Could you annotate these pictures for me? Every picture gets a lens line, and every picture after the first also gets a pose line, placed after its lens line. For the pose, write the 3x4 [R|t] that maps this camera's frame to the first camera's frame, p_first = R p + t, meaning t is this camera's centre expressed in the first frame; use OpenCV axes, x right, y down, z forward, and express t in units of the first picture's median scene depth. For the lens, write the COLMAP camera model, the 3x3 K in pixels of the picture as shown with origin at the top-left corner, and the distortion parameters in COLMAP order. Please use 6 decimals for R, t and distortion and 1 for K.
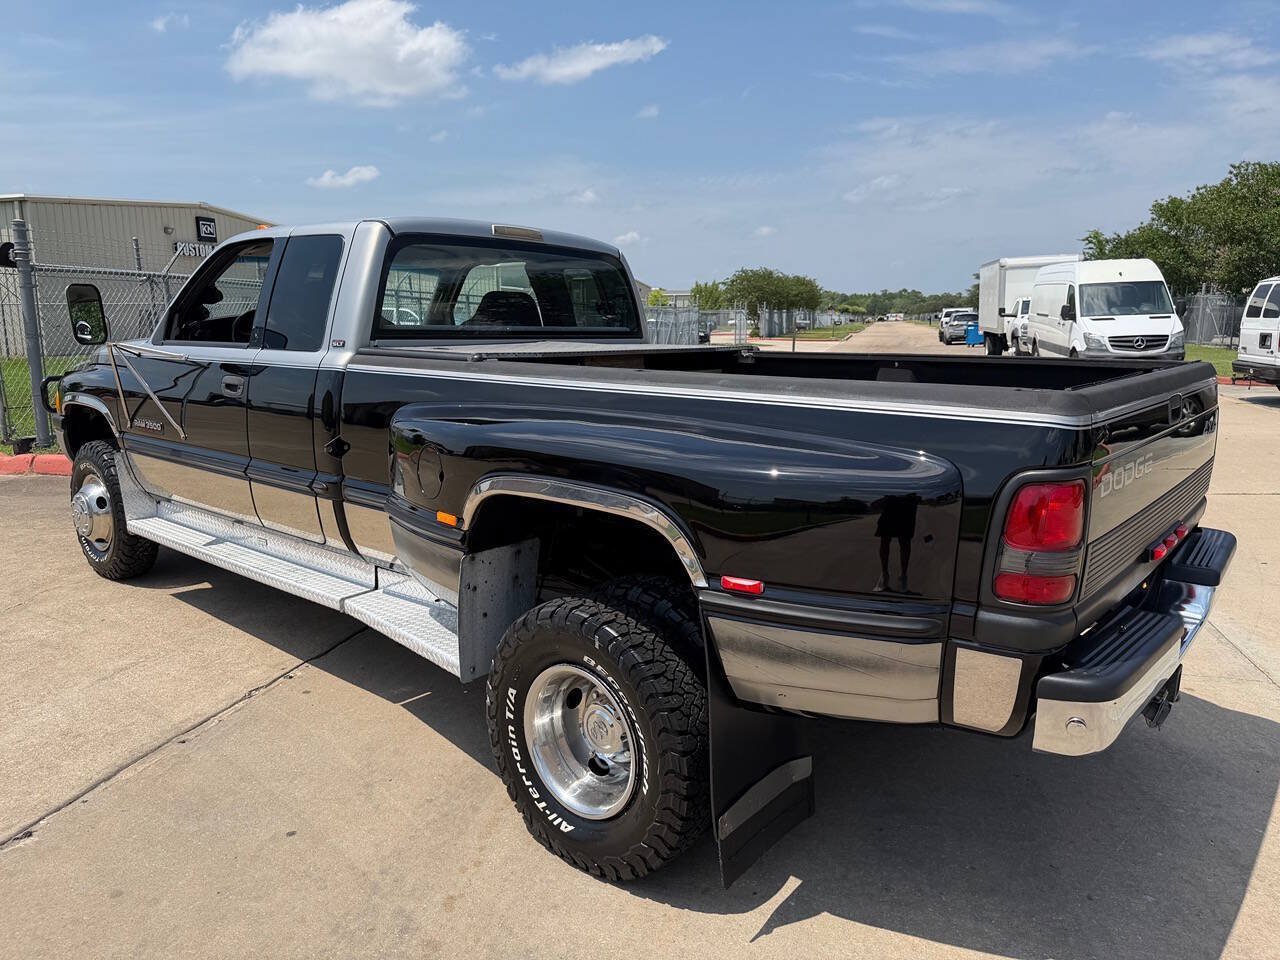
lens RADIAL K [[905.8, 0, 644.5], [0, 905.8, 480.7], [0, 0, 1]] dist [0.060078, -0.081745]
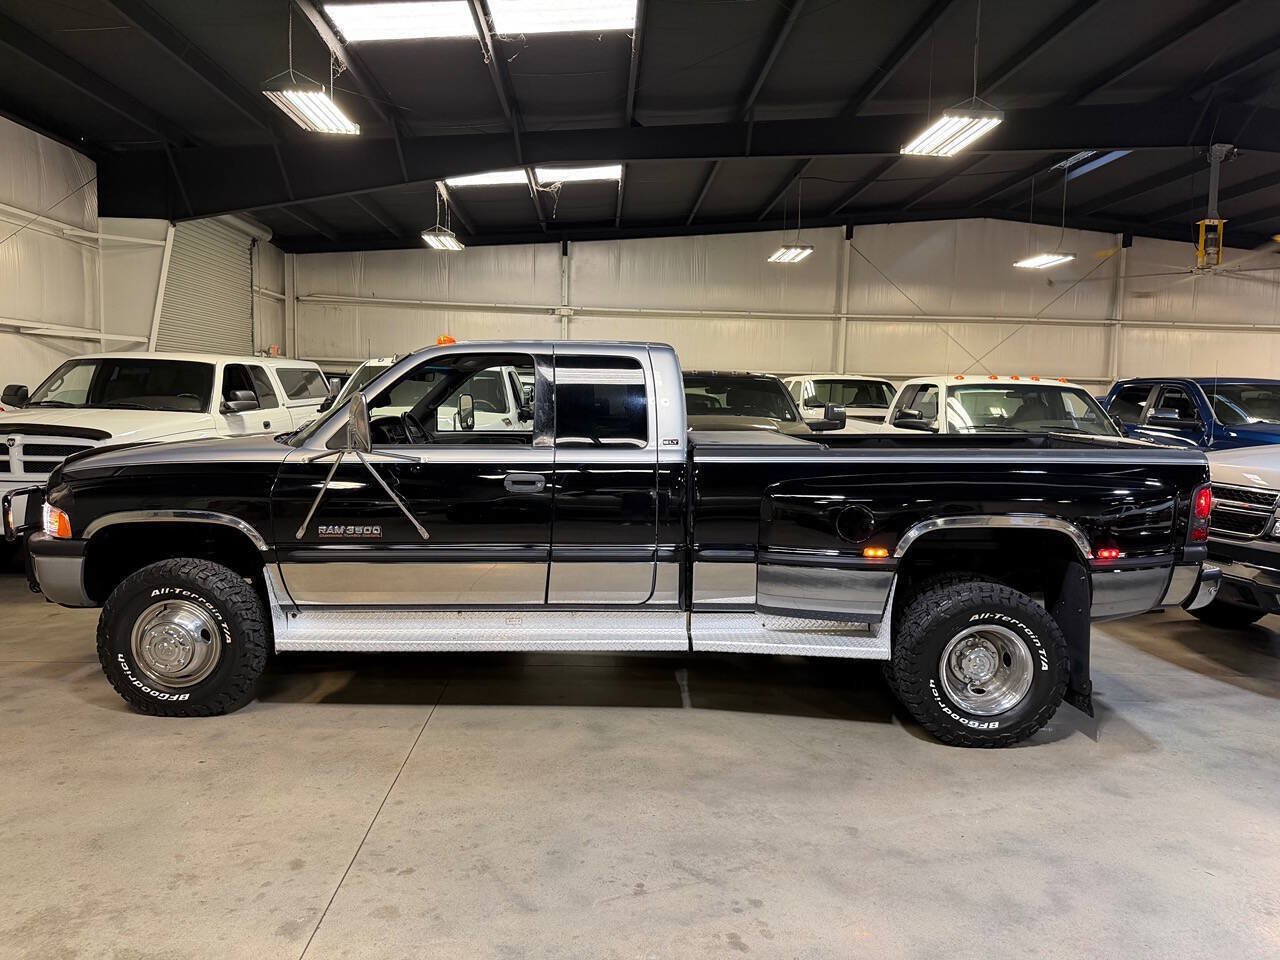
lens RADIAL K [[905.8, 0, 607.8], [0, 905.8, 461.1], [0, 0, 1]] dist [0.060078, -0.081745]
pose [[0.761756, -0.055522, 0.645481, -1.546198], [0.114412, 0.992191, -0.049676, -0.087944], [-0.637682, 0.111692, 0.762159, 0.100031]]
